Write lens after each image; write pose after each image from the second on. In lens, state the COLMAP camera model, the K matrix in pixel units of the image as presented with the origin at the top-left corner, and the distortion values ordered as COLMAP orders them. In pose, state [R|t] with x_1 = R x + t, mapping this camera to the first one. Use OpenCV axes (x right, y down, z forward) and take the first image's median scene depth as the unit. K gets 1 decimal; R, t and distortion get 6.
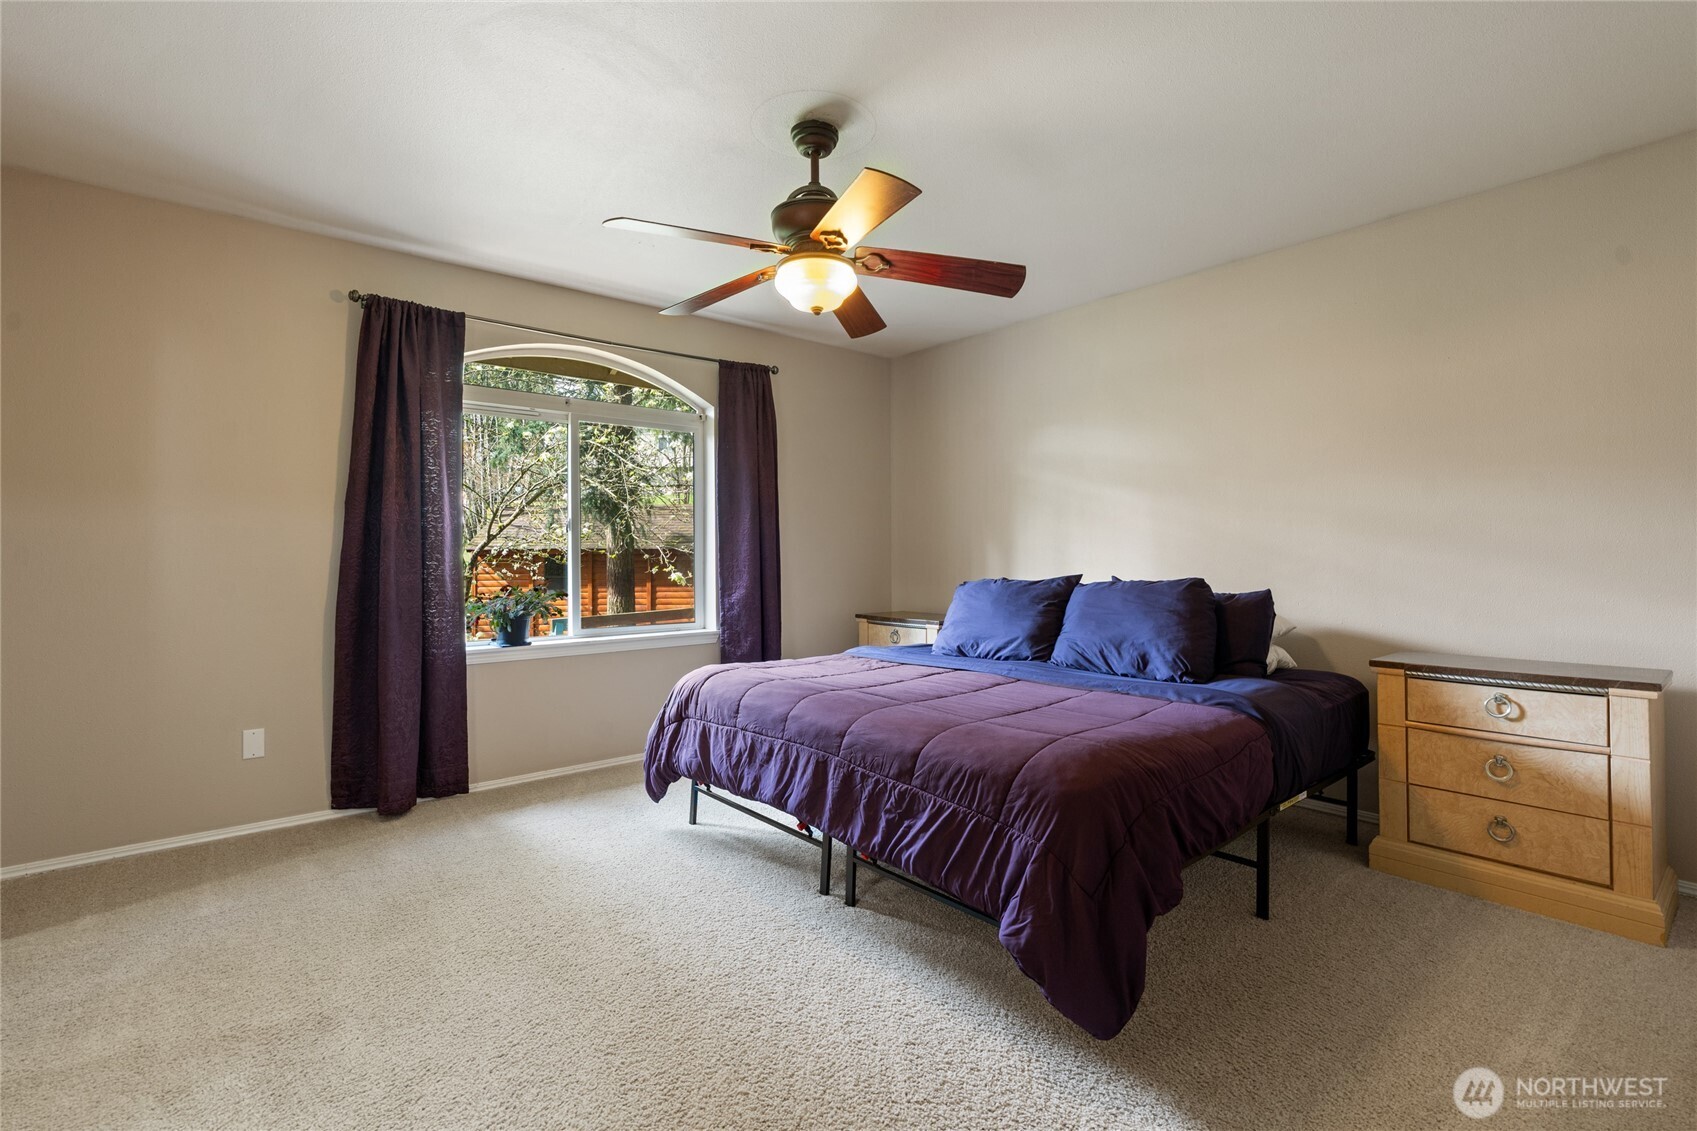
lens RADIAL K [[770.1, 0, 852.9], [0, 770.1, 553.2], [0, 0, 1]] dist [-0.010022, 0.003590]
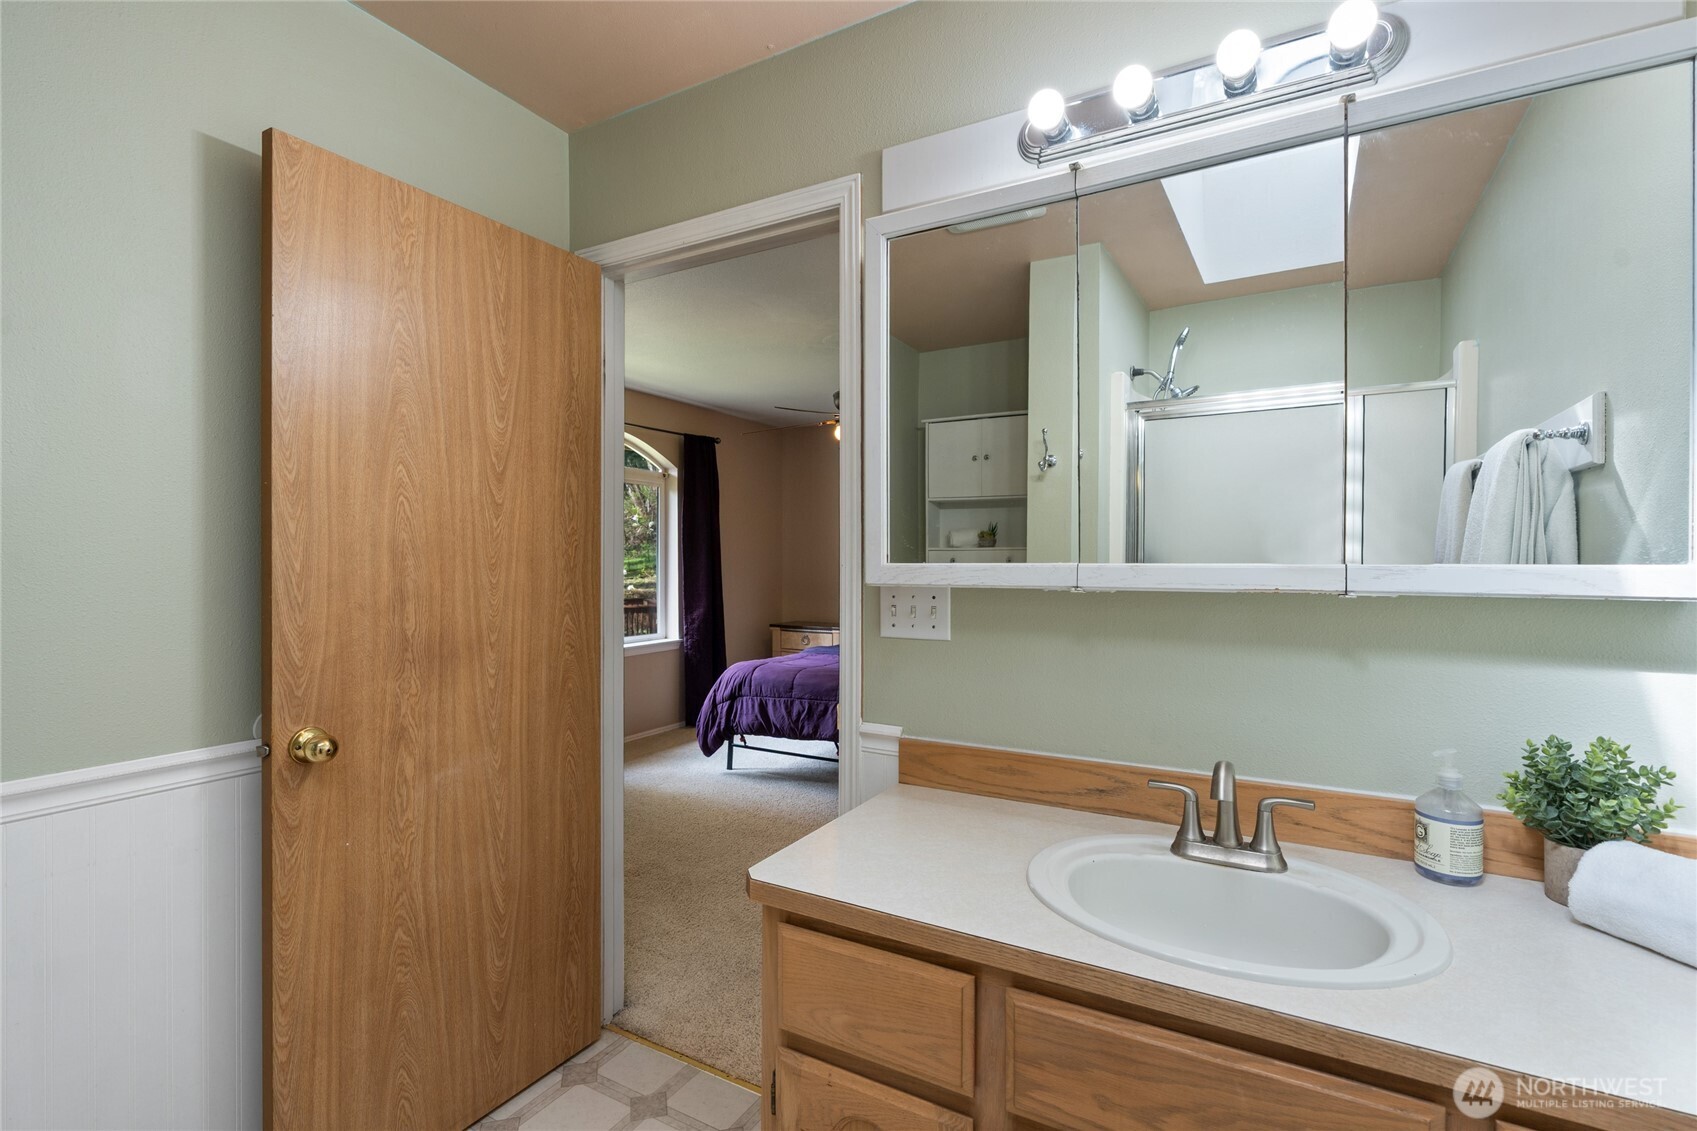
lens RADIAL K [[770.1, 0, 848.2], [0, 770.1, 565.9], [0, 0, 1]] dist [-0.010022, 0.003590]
pose [[0.942306, 0.002723, 0.334743, -0.512754], [-0.006961, 0.999910, 0.011462, -0.061903], [-0.334682, -0.013131, 0.942240, -0.491788]]
